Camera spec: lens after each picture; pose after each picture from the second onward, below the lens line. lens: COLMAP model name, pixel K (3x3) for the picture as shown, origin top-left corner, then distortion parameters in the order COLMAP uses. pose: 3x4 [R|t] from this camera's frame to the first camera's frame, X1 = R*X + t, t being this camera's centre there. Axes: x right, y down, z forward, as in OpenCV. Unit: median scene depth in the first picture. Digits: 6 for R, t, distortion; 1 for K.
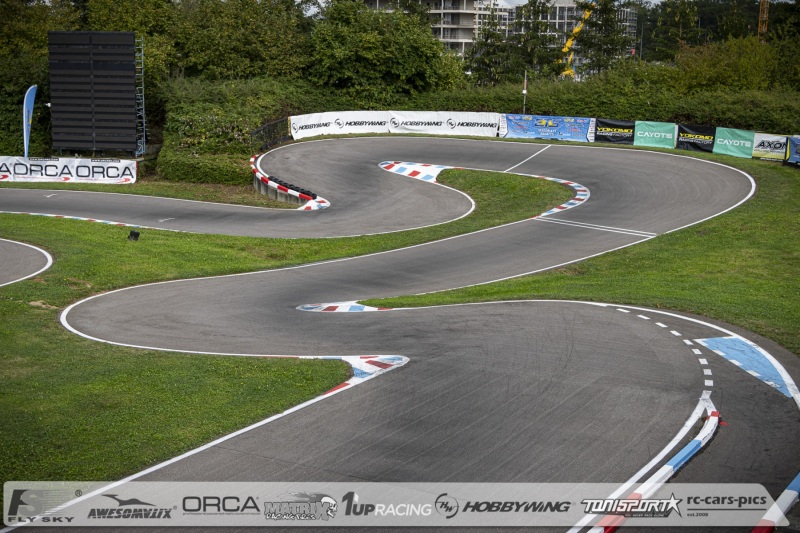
lens RADIAL K [[1136.8, 0, 398.5], [0, 1136.8, 266.4], [0, 0, 1]] dist [-0.000476, -0.019849]
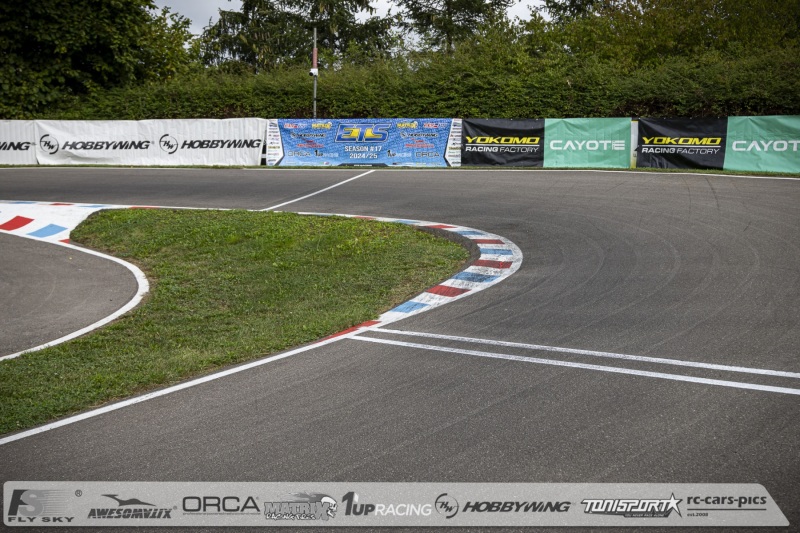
lens RADIAL K [[950.5, 0, 434.7], [0, 950.5, 262.9], [0, 0, 1]] dist [0.003915, 0.025327]
pose [[0.975469, -0.028946, 0.218228, 0.072322], [0.052334, 0.993389, -0.102169, -0.028052], [-0.213828, 0.111084, 0.970535, 0.621632]]
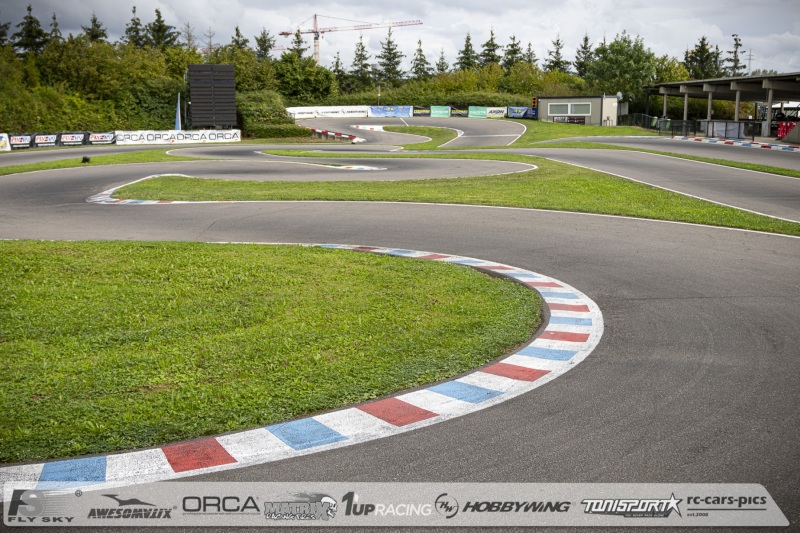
lens RADIAL K [[882.5, 0, 401.5], [0, 882.5, 276.0], [0, 0, 1]] dist [-0.001923, 0.017527]
pose [[0.820872, -0.126651, 0.556891, -0.859796], [0.129635, 0.990969, 0.034286, 0.139460], [-0.556204, 0.044048, 0.829877, -0.412539]]
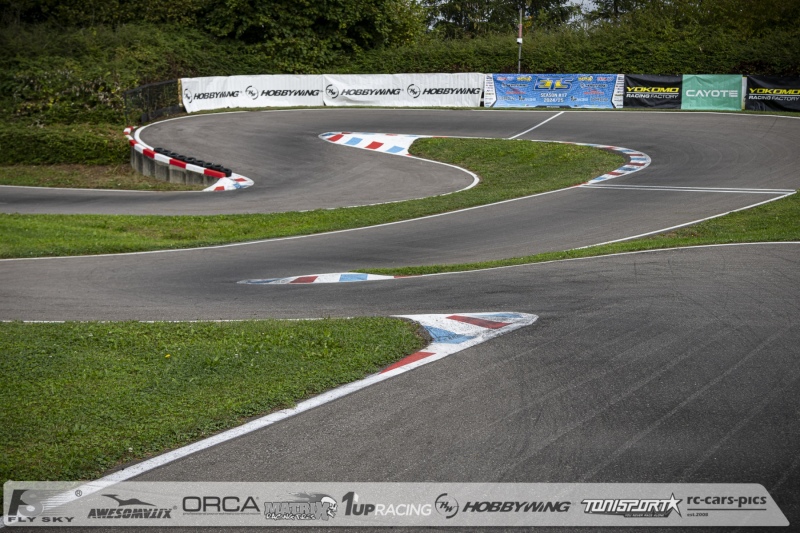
lens RADIAL K [[1349.1, 0, 402.7], [0, 1349.1, 267.8], [0, 0, 1]] dist [0.074284, -0.156216]
pose [[0.996093, -0.021867, 0.085555, -0.035954], [0.027541, 0.997459, -0.065707, 0.039586], [-0.083901, 0.067807, 0.994164, 0.196549]]
